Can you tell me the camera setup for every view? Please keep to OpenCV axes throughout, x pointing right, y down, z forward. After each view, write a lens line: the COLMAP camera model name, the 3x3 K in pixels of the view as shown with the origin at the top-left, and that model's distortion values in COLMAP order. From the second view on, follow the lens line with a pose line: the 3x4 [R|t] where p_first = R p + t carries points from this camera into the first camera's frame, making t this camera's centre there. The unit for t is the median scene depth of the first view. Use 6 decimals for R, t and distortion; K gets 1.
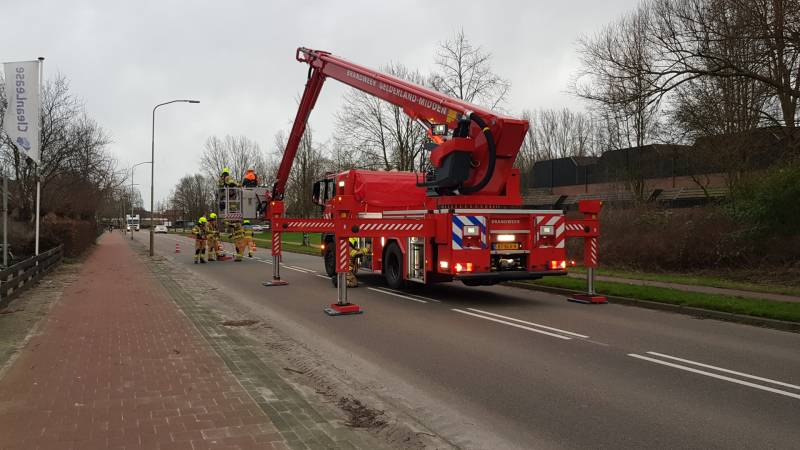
lens RADIAL K [[617.2, 0, 381.0], [0, 617.2, 216.6], [0, 0, 1]] dist [0.093984, -0.036672]
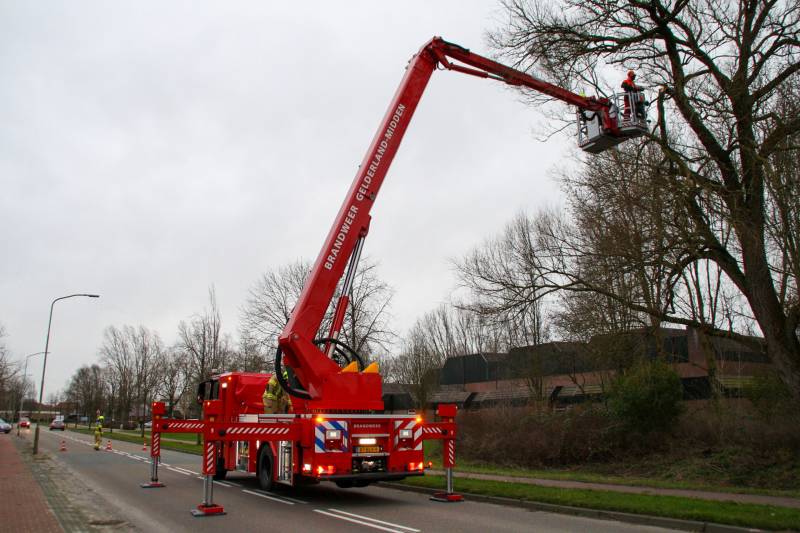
lens RADIAL K [[670.9, 0, 401.6], [0, 670.9, 261.0], [0, 0, 1]] dist [-0.137459, 0.080819]
pose [[0.990273, 0.028432, 0.136200, 0.079027], [0.002080, 0.975764, -0.218816, -0.015342], [-0.139120, 0.216971, 0.966214, -0.158483]]
